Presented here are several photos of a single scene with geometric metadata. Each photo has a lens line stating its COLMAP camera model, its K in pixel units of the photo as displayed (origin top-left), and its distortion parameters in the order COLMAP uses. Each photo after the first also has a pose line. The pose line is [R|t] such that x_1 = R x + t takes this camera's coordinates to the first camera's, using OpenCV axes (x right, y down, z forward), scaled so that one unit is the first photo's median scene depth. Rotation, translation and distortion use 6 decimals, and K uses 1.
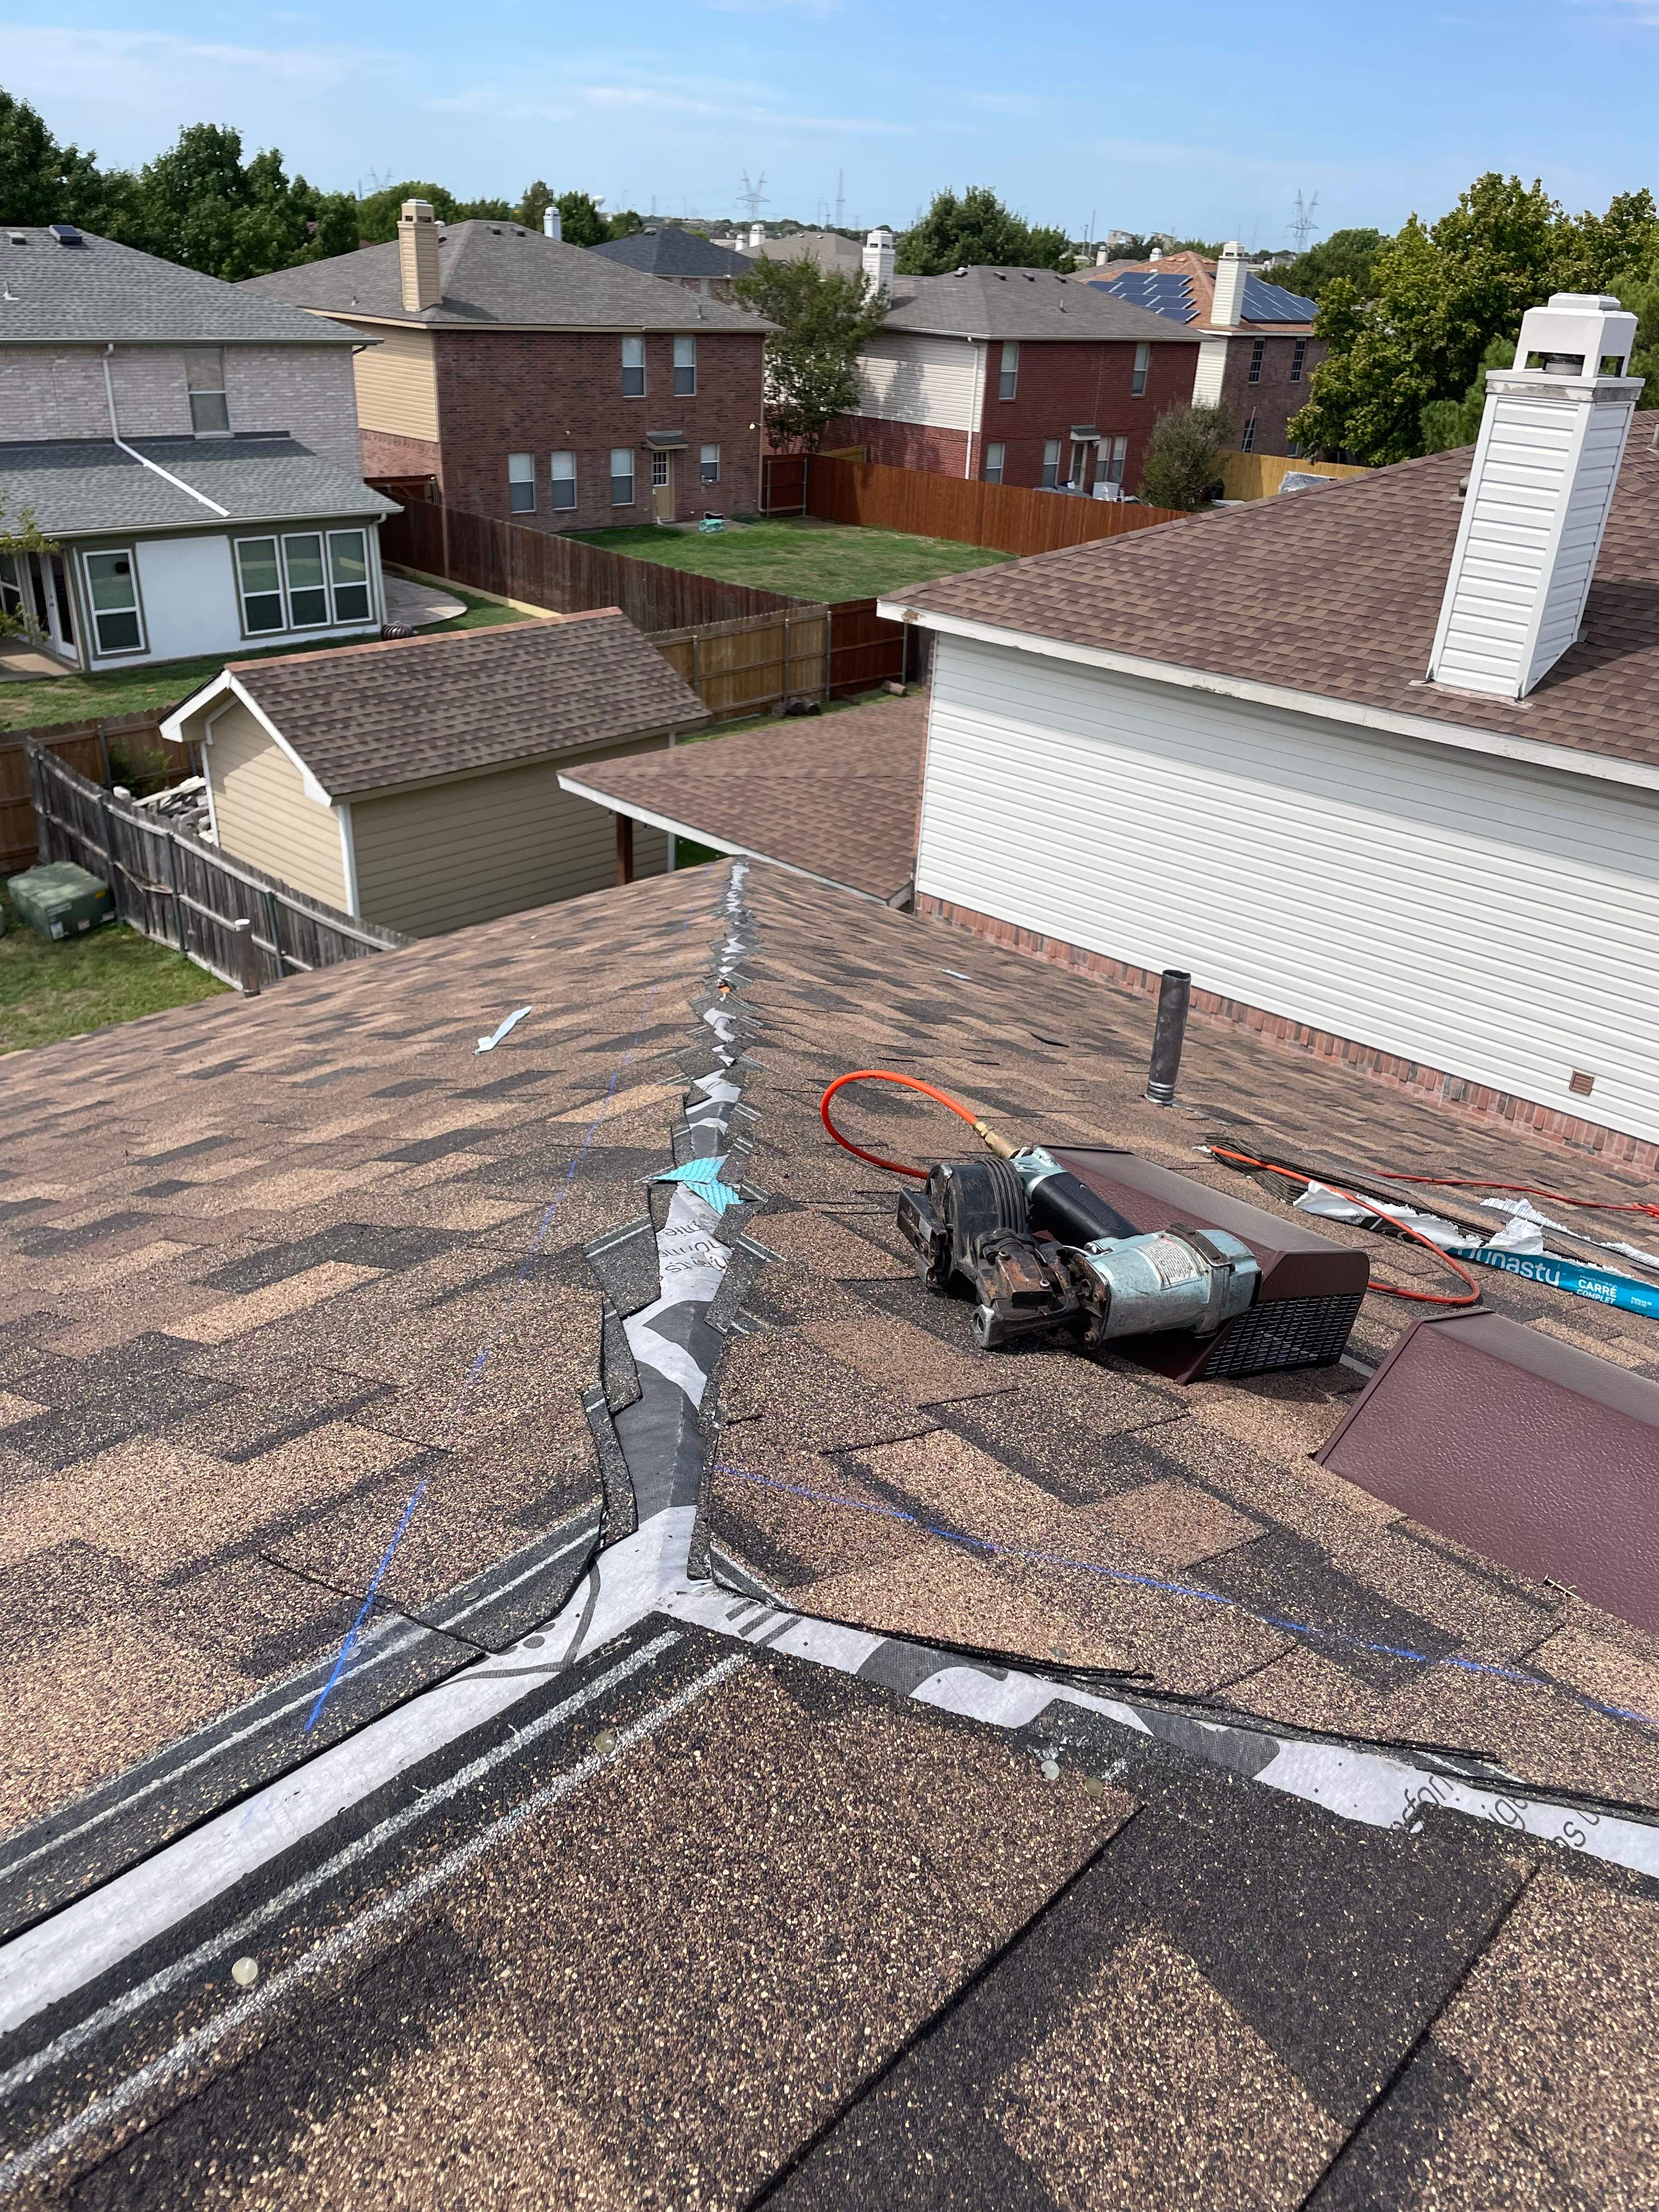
lens RADIAL K [[1628.5, 0, 869.1], [0, 1628.5, 1115.2], [0, 0, 1]] dist [0.071128, -0.098477]
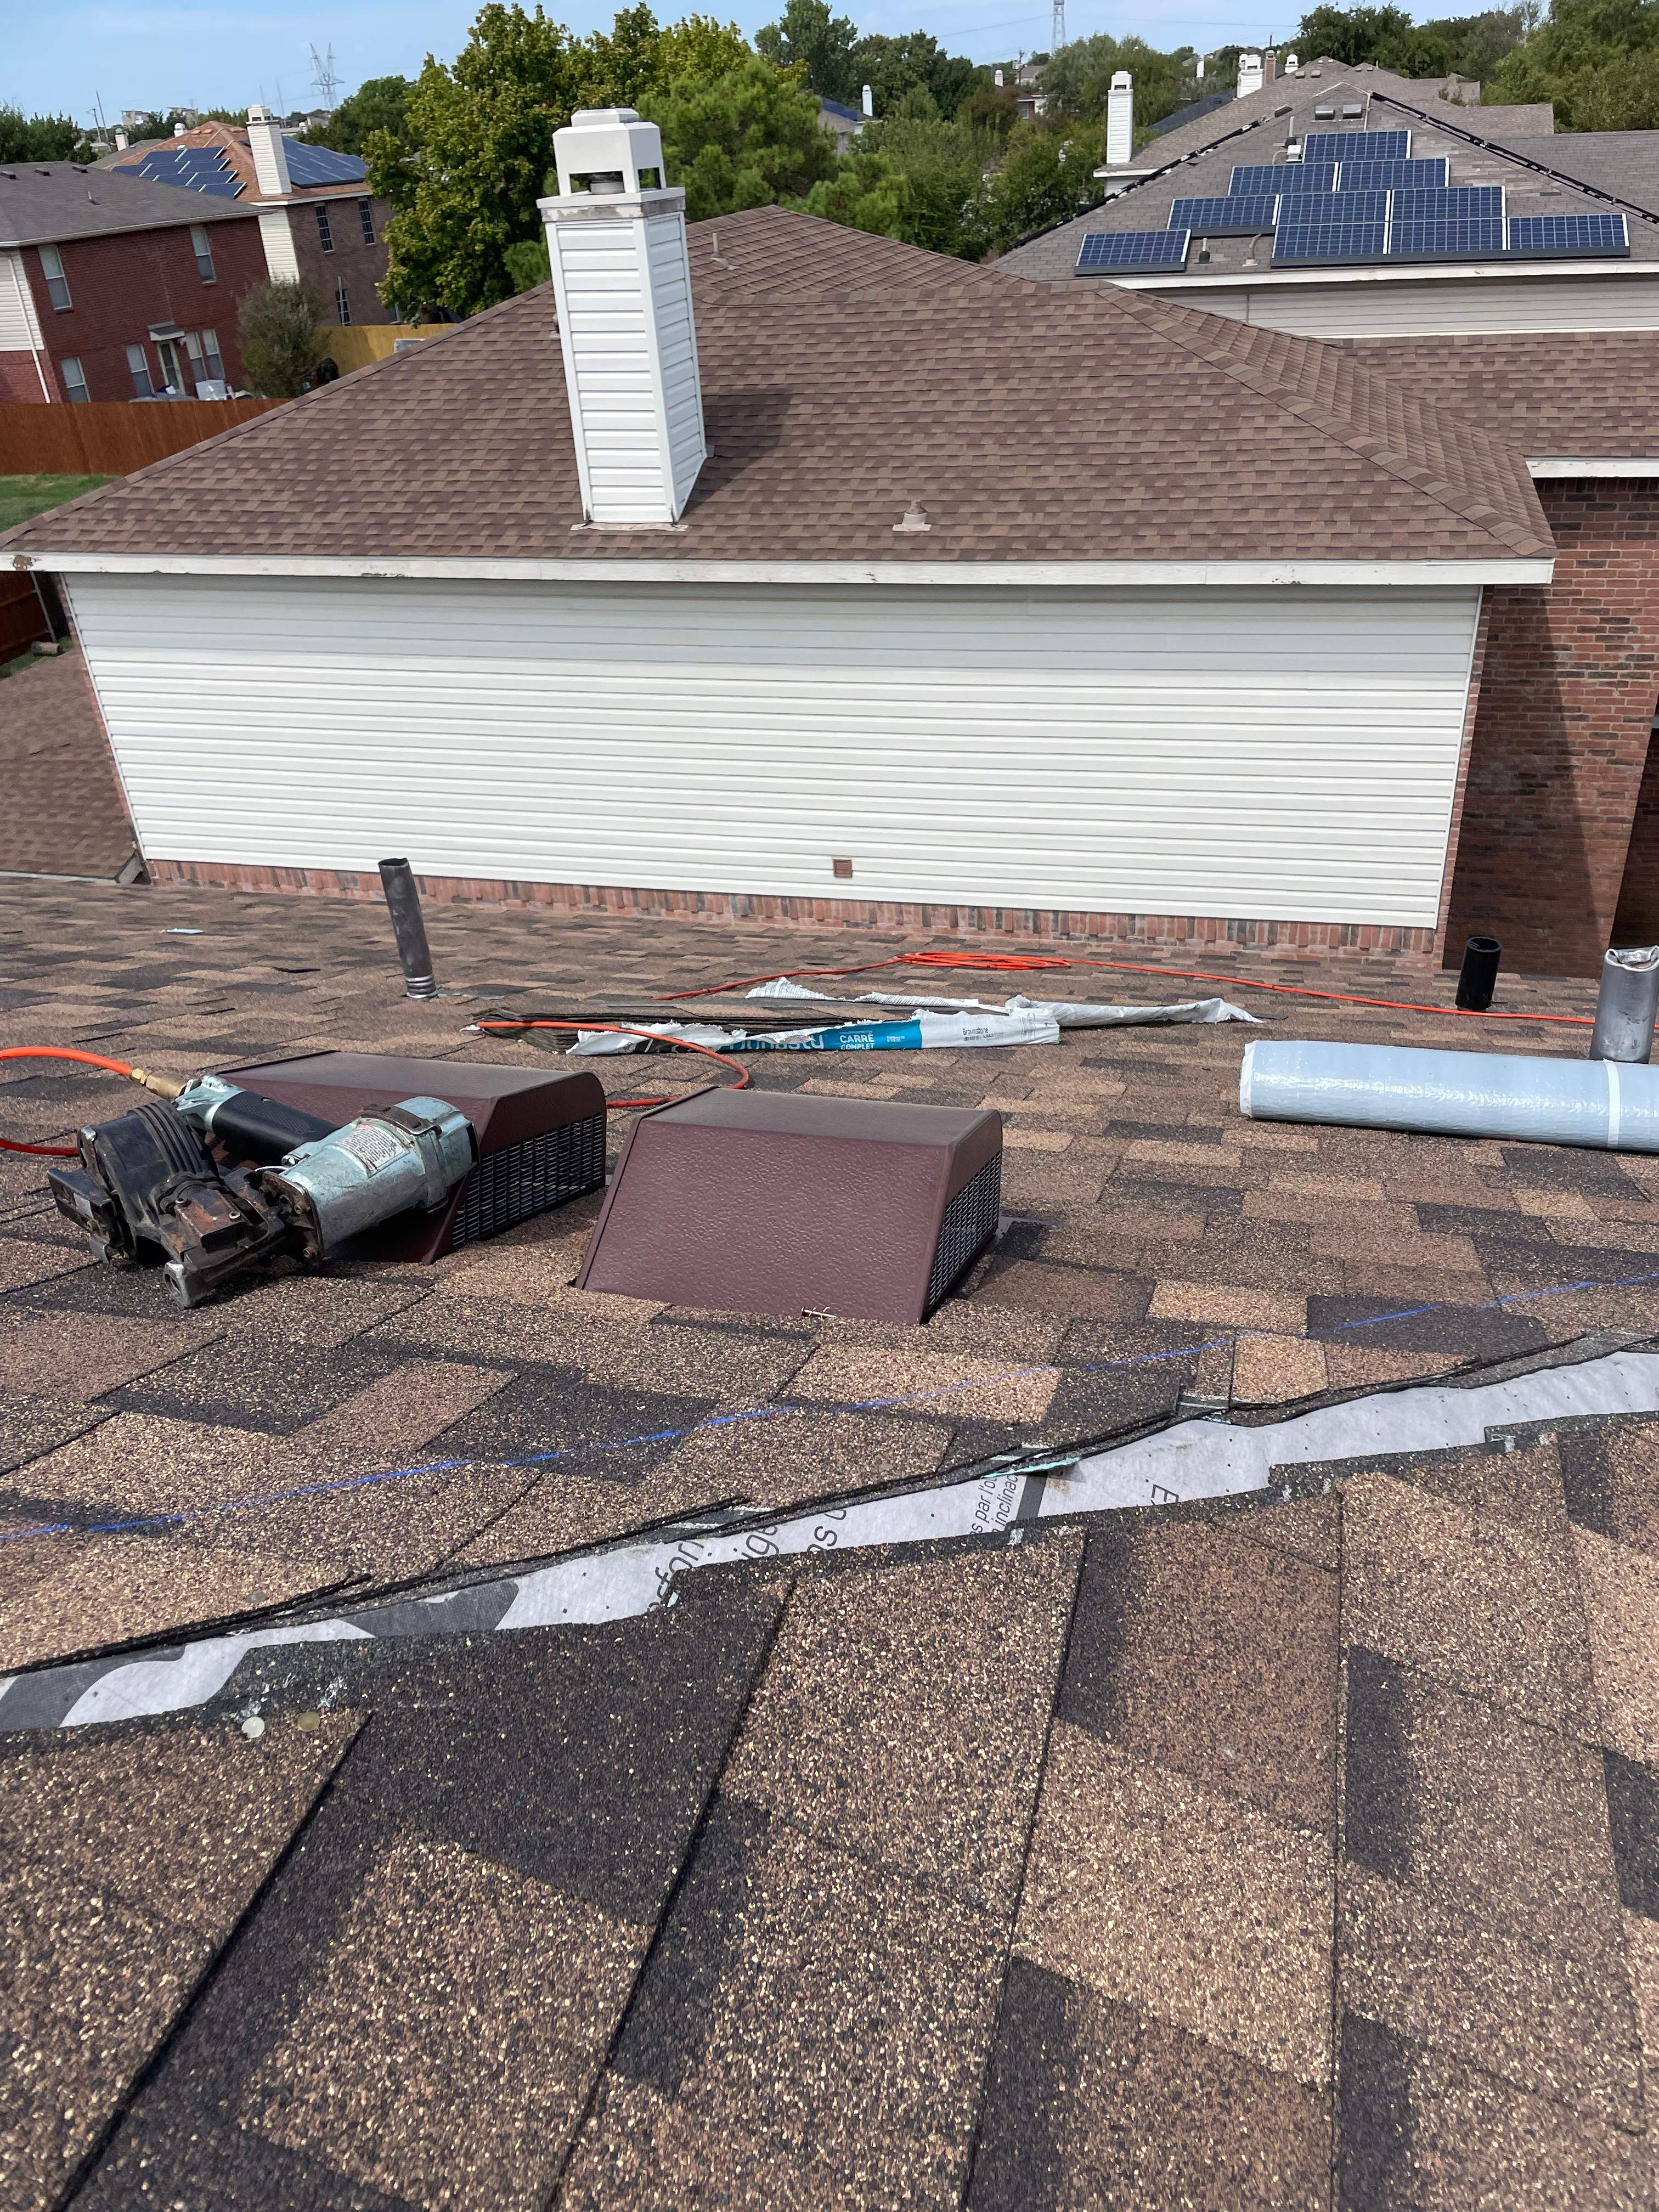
lens RADIAL K [[1628.5, 0, 869.1], [0, 1628.5, 1115.2], [0, 0, 1]] dist [0.071128, -0.098477]
pose [[0.873494, -0.327078, 0.360593, 0.101682], [0.301481, 0.944995, 0.126861, 0.040607], [-0.382253, -0.002101, 0.924056, 0.030553]]
